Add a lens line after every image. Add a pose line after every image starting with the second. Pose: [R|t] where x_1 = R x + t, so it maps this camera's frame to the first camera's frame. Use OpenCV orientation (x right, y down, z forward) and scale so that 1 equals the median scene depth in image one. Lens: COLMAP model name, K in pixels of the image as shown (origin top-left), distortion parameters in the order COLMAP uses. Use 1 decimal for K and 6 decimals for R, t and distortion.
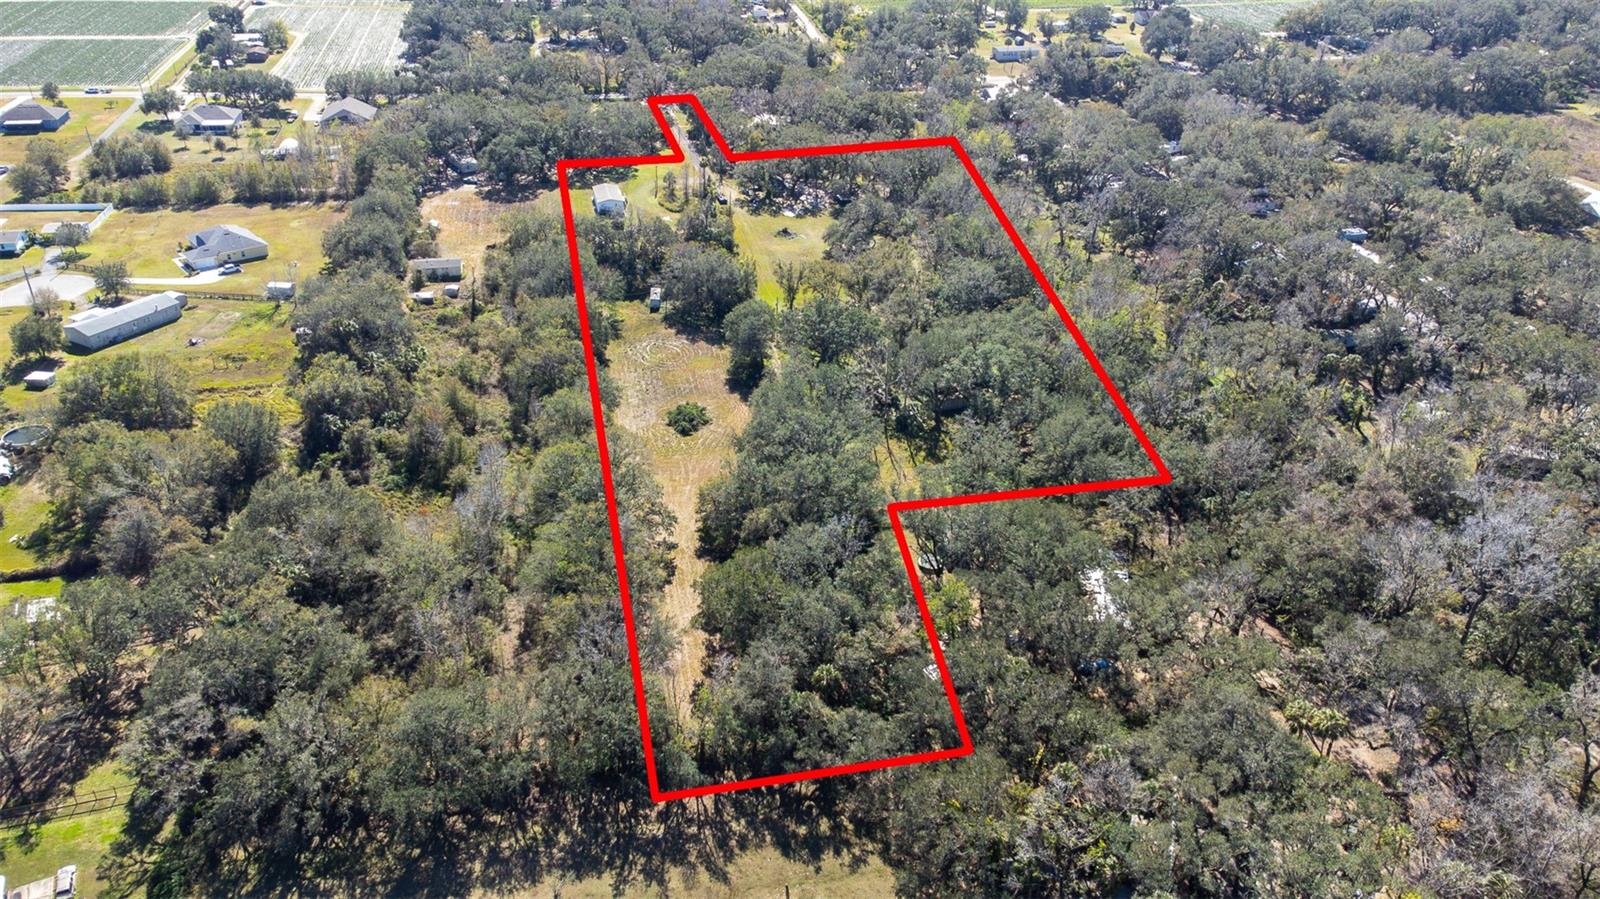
lens RADIAL K [[1246.9, 0, 822.6], [0, 1246.9, 450.0], [0, 0, 1]] dist [0.006927, 0.093229]
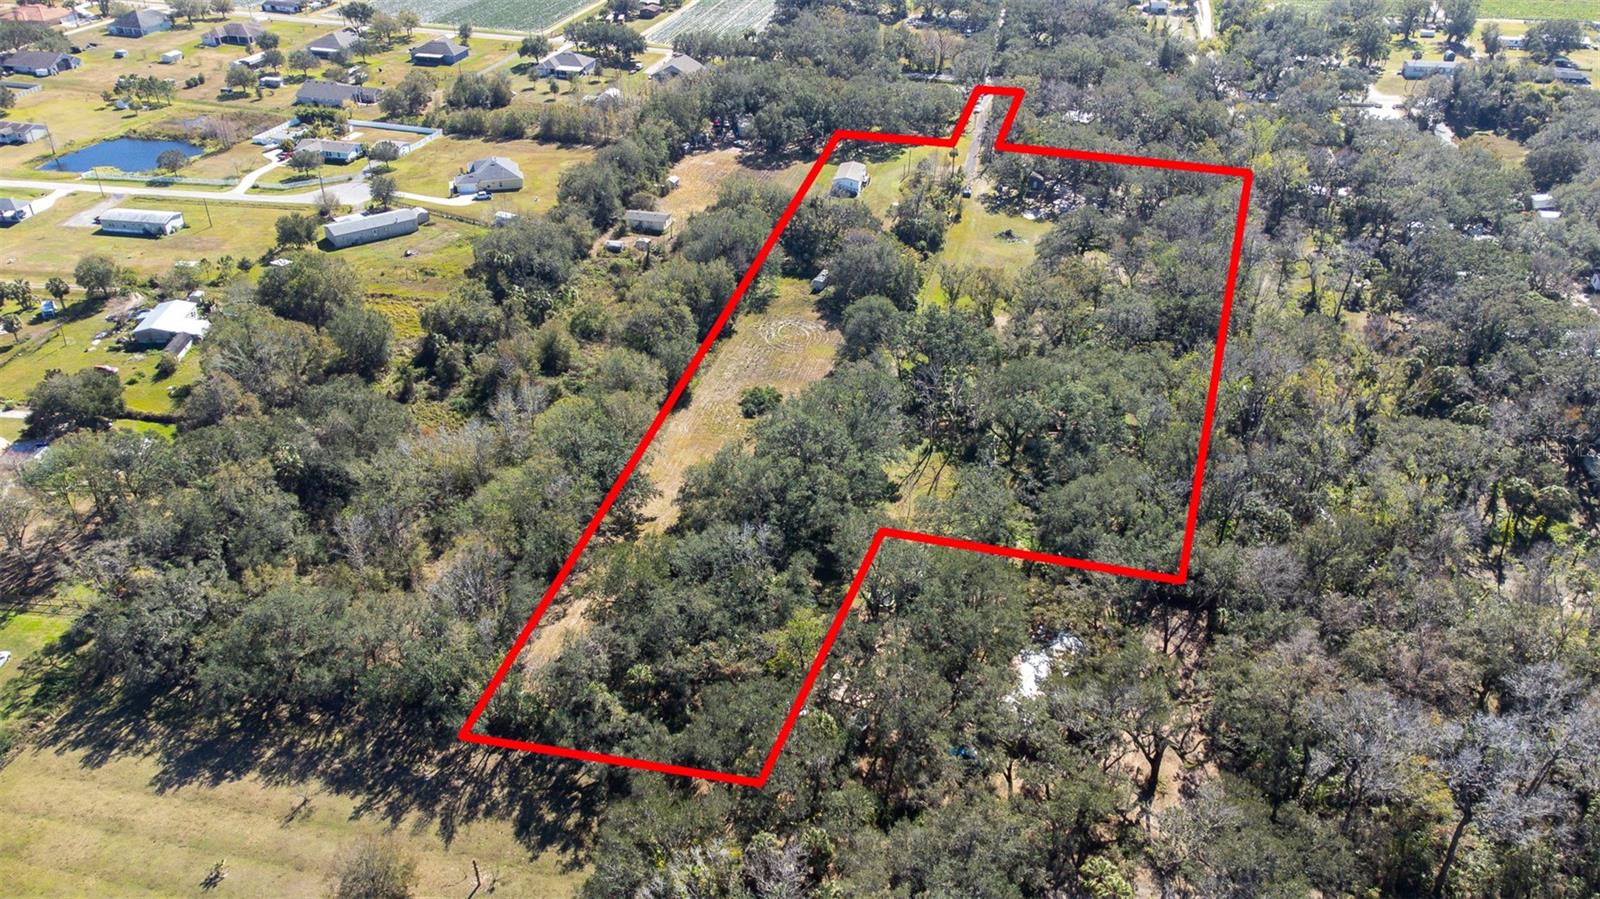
lens RADIAL K [[1246.9, 0, 822.6], [0, 1246.9, 450.0], [0, 0, 1]] dist [0.006927, 0.093229]
pose [[0.903512, 0.207222, -0.375132, 0.286286], [-0.201674, 0.977937, 0.054474, -0.046232], [0.378144, 0.026437, 0.925369, 0.088293]]
